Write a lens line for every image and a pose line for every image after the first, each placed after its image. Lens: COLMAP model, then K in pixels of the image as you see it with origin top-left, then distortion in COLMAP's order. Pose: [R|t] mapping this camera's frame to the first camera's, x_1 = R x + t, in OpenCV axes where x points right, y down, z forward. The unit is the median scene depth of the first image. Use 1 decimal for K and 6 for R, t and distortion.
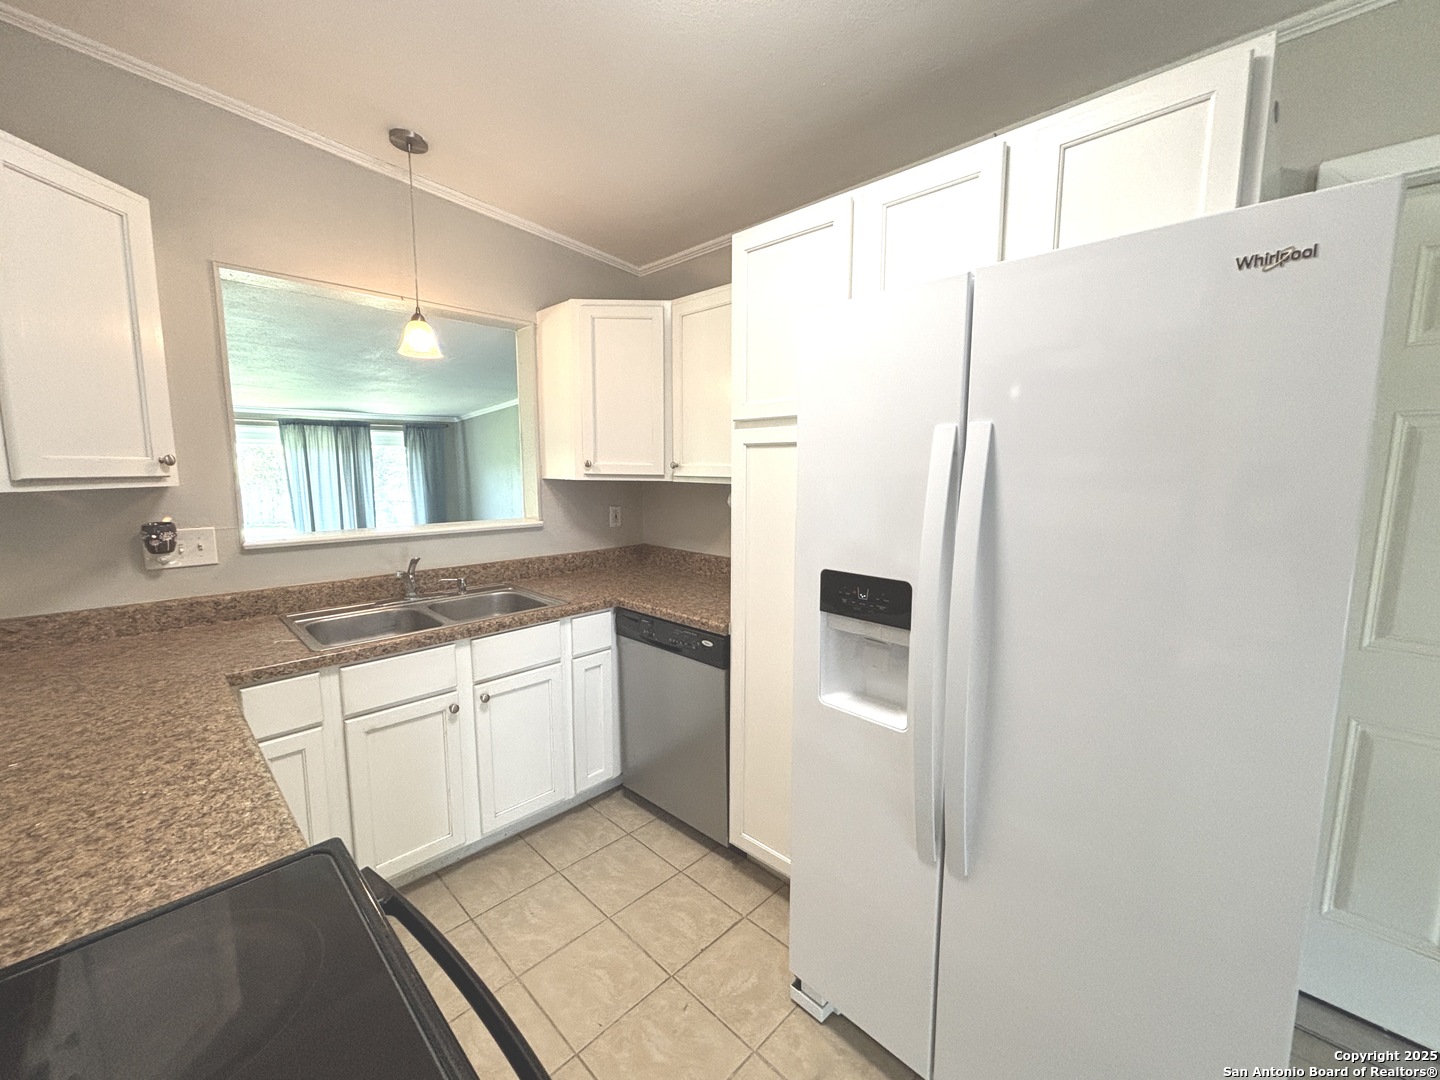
lens RADIAL K [[577.2, 0, 720.0], [0, 577.2, 540.0], [0, 0, 1]] dist [-0.001979, 0.000412]
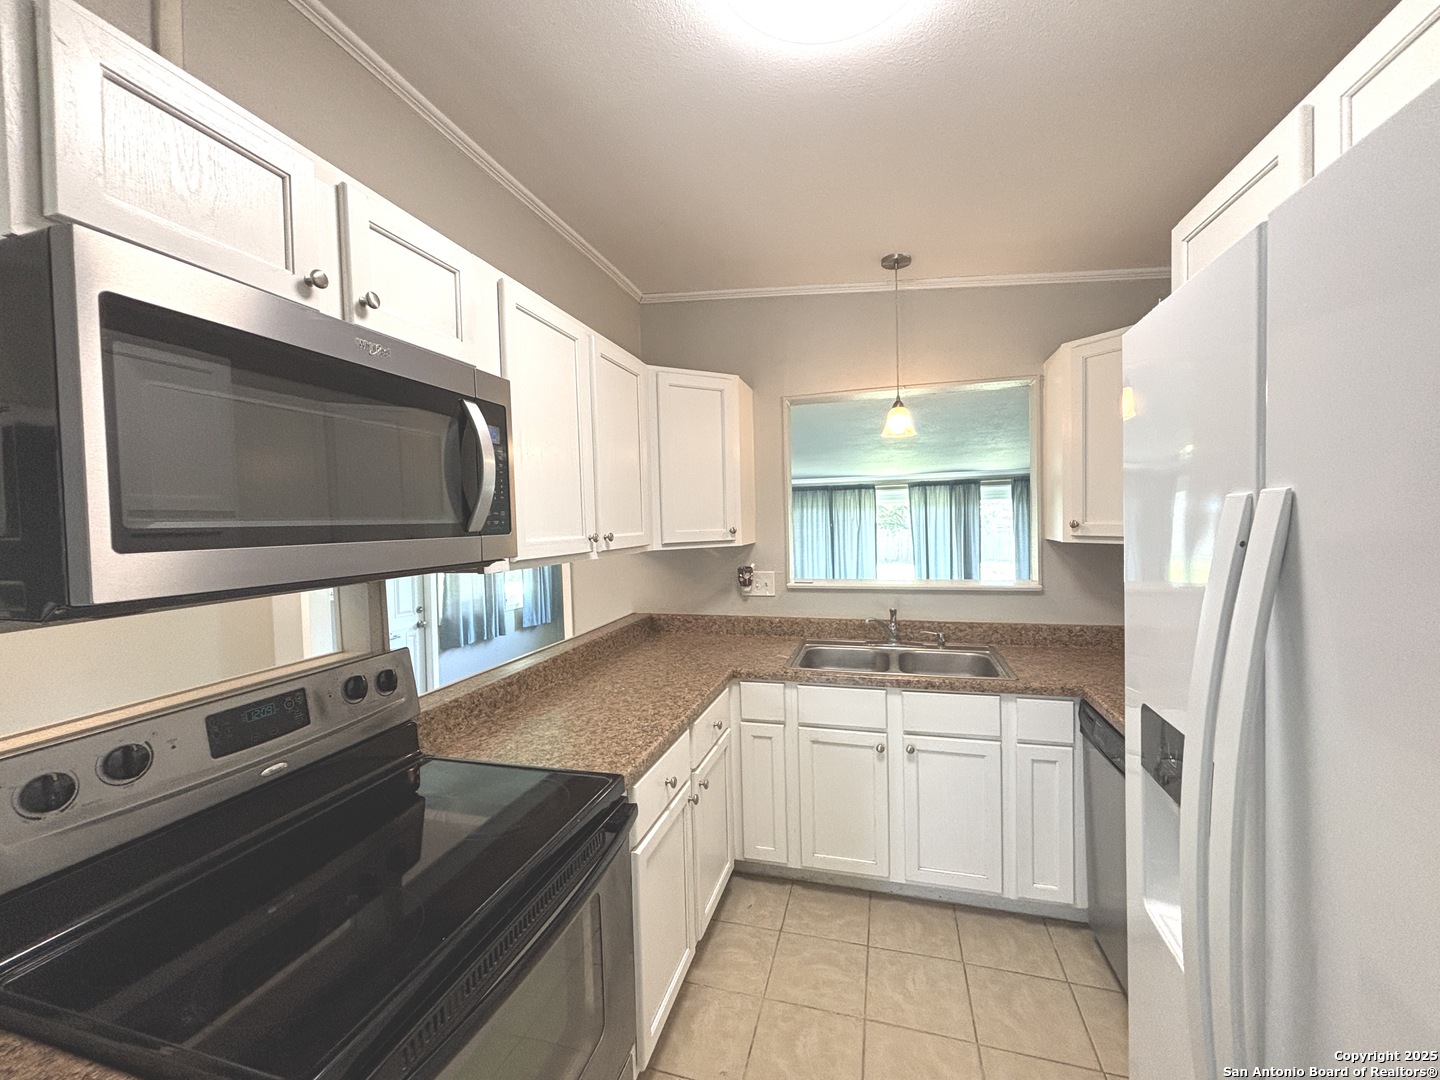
lens RADIAL K [[574.1, 0, 720.0], [0, 574.1, 540.0], [0, 0, 1]] dist [0.001165, -0.008799]
pose [[0.465886, 0.019864, -0.884622, 0.343165], [-0.085958, 0.996035, -0.022904, -0.052950], [0.880660, 0.086711, 0.465747, 0.162352]]
